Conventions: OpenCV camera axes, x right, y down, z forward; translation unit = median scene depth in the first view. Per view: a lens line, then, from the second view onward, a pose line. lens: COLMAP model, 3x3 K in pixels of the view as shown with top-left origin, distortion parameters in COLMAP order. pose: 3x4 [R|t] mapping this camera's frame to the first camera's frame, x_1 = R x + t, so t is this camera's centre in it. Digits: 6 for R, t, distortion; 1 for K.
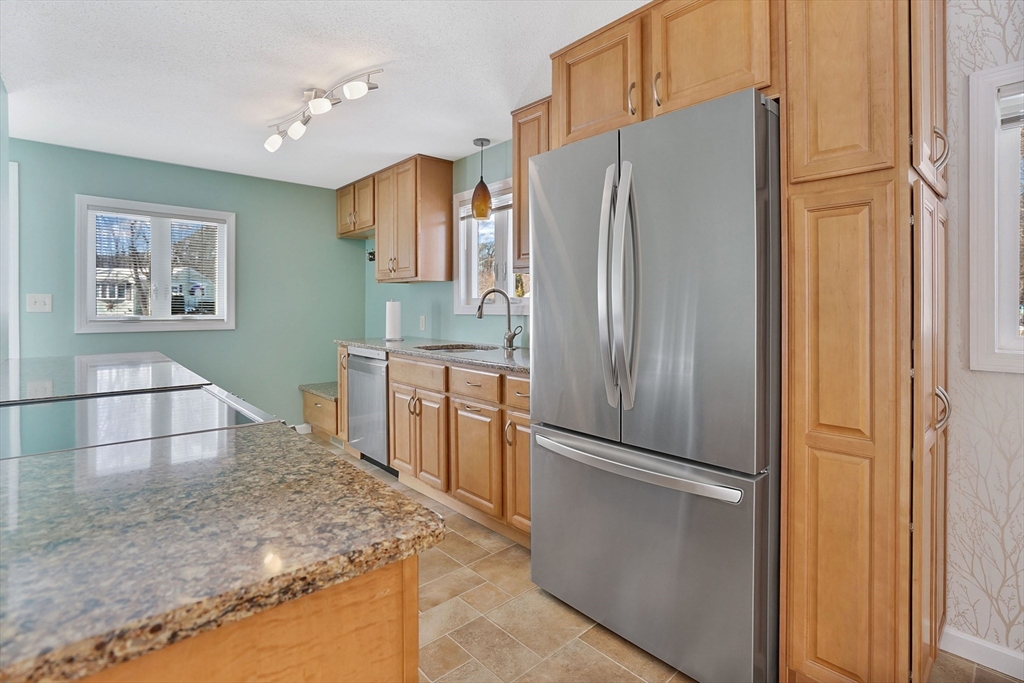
lens RADIAL K [[487.1, 0, 510.8], [0, 487.1, 311.8], [0, 0, 1]] dist [-0.045520, 0.016028]
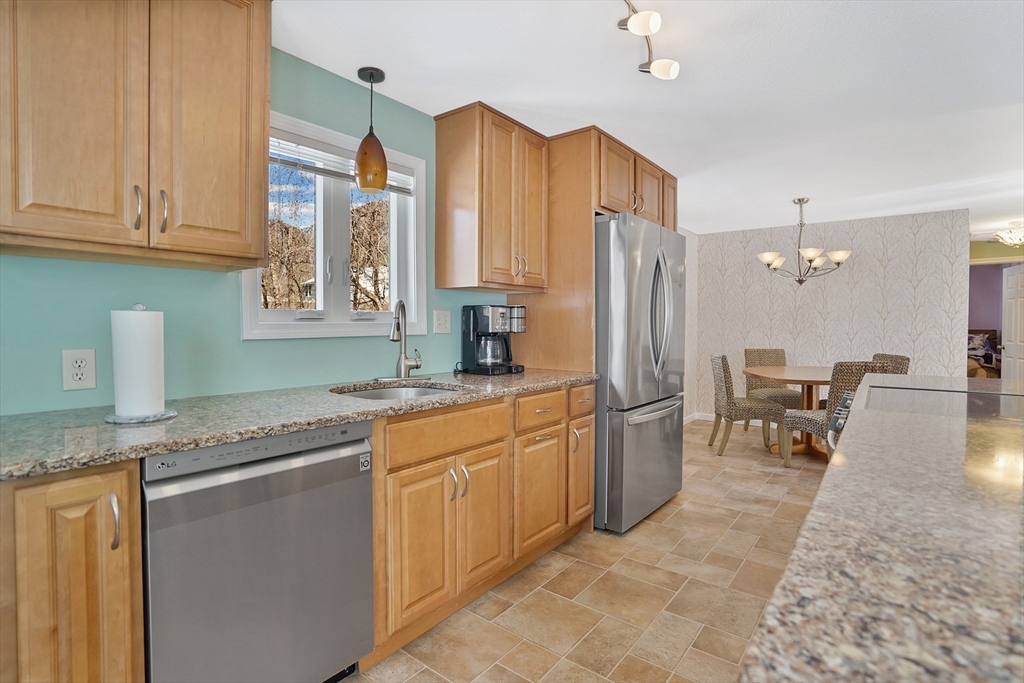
lens RADIAL K [[495.2, 0, 511.3], [0, 495.2, 323.4], [0, 0, 1]] dist [-0.067441, 0.030830]
pose [[-0.170575, -0.002154, 0.985342, -1.675092], [0.005965, 0.999977, 0.003218, -0.032178], [-0.985327, 0.006426, -0.170559, 2.084117]]
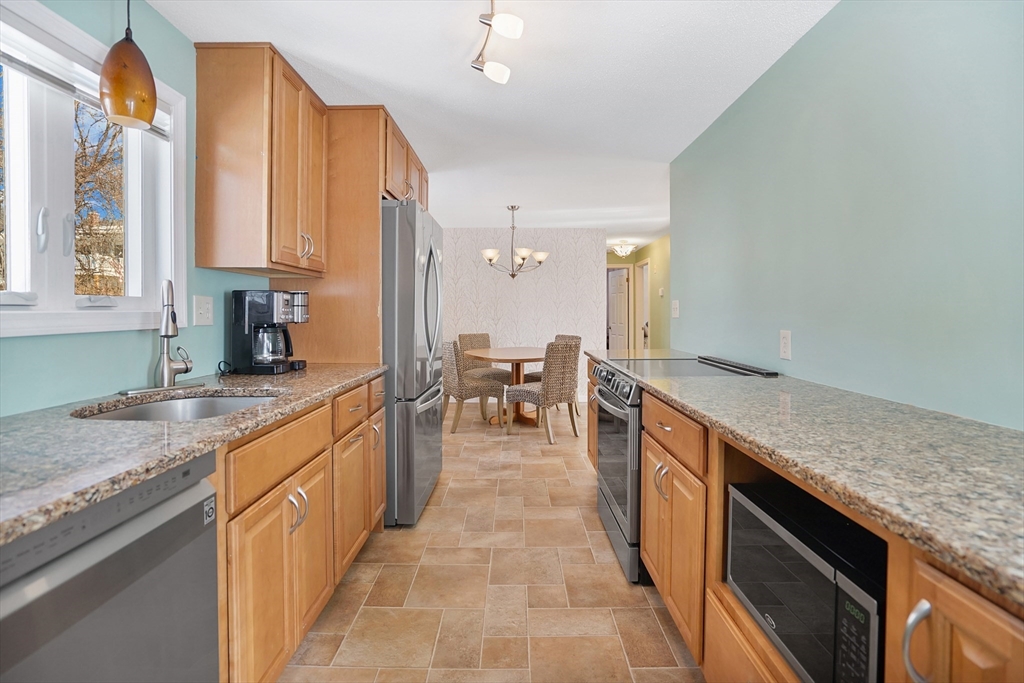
lens RADIAL K [[487.1, 0, 510.8], [0, 487.1, 311.8], [0, 0, 1]] dist [-0.045520, 0.016028]
pose [[-0.740623, -0.001507, 0.671919, -1.405882], [0.005275, 0.999954, 0.008056, -0.036044], [-0.671900, 0.009511, -0.740580, 2.441195]]
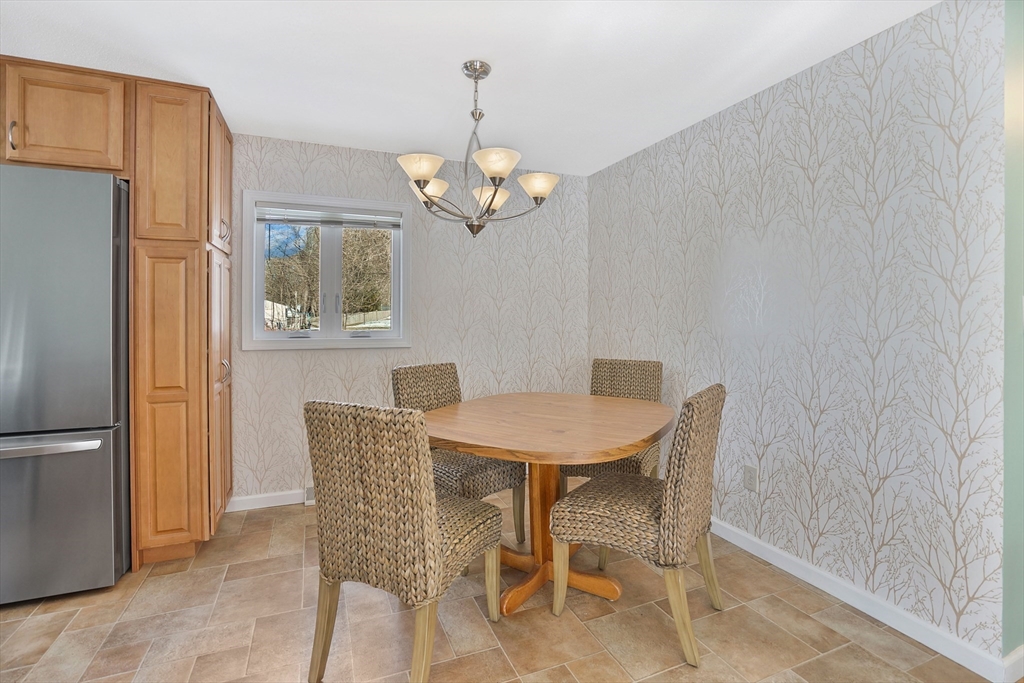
lens RADIAL K [[479.2, 0, 523.0], [0, 479.2, 311.5], [0, 0, 1]] dist [-0.041571, 0.015853]
pose [[0.322674, 0.008524, 0.946472, -0.440017], [0.007649, 0.999903, -0.011613, 0.000476], [-0.946479, 0.010987, 0.322577, -0.662569]]
